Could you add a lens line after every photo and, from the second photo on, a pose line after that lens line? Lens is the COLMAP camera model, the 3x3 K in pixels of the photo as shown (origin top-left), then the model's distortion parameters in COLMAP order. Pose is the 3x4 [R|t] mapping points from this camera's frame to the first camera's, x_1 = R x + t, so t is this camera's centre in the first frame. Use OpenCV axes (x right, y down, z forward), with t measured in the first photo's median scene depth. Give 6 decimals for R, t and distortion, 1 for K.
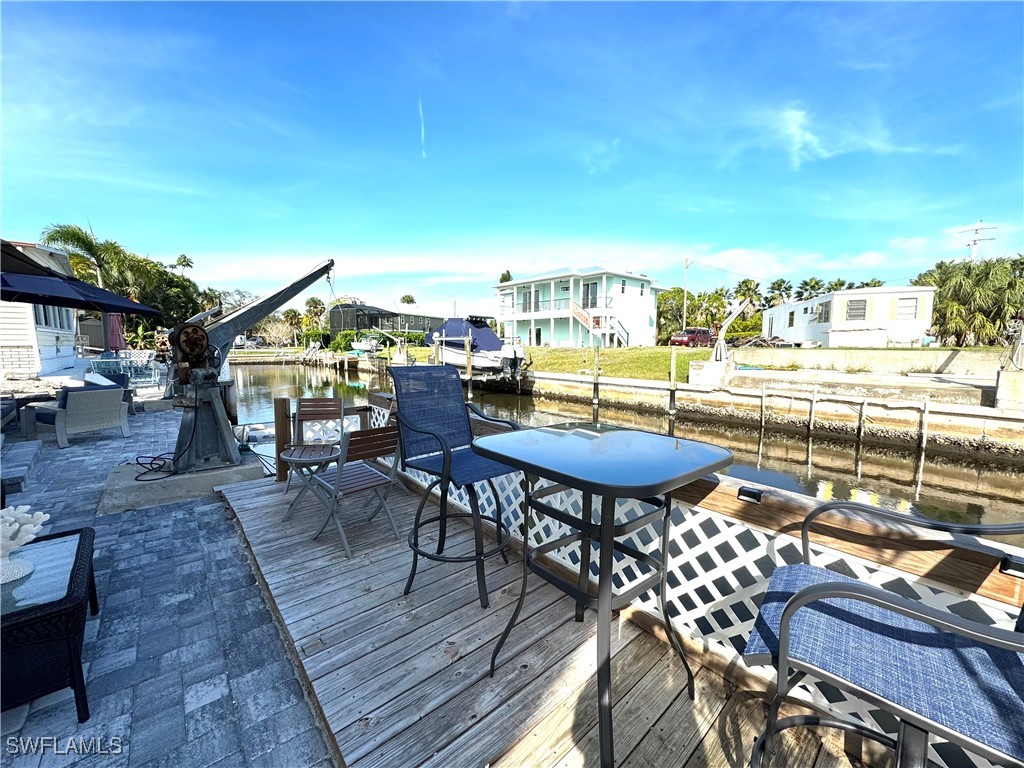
lens RADIAL K [[408.7, 0, 514.2], [0, 408.7, 378.0], [0, 0, 1]] dist [-0.003366, 0.000474]
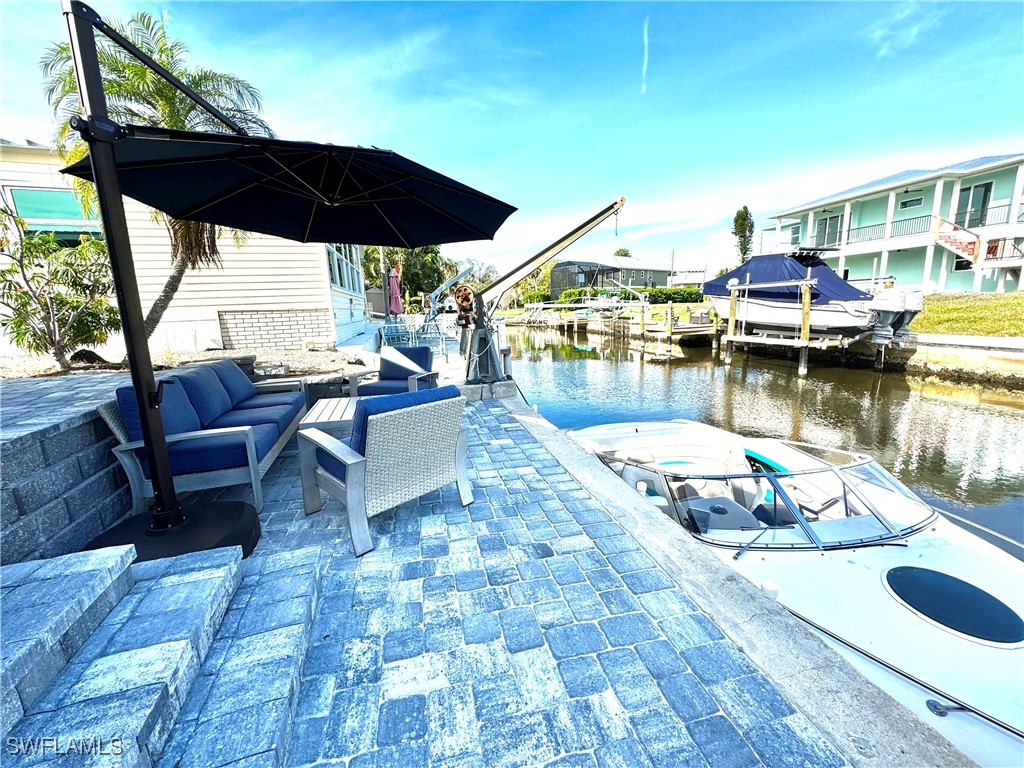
lens RADIAL K [[408.7, 0, 513.3], [0, 408.7, 383.8], [0, 0, 1]] dist [-0.003366, 0.000474]
pose [[0.889471, 0.051552, -0.454075, -0.201451], [-0.000721, 0.993774, 0.111414, -0.008915], [0.456992, -0.098772, 0.883970, 0.183098]]
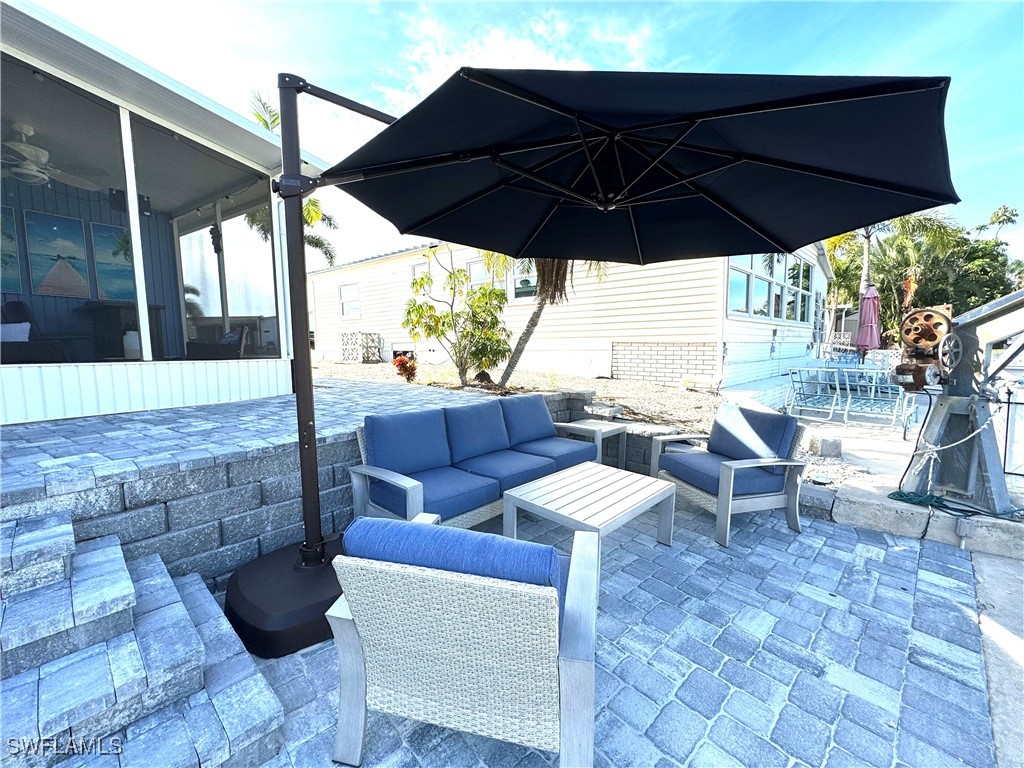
lens RADIAL K [[408.7, 0, 508.0], [0, 408.7, 383.5], [0, 0, 1]] dist [-0.003366, 0.000474]
pose [[0.038112, 0.093801, -0.994861, -0.221107], [-0.078069, 0.992821, 0.090618, -0.019565], [0.996219, 0.074214, 0.045162, 0.266429]]
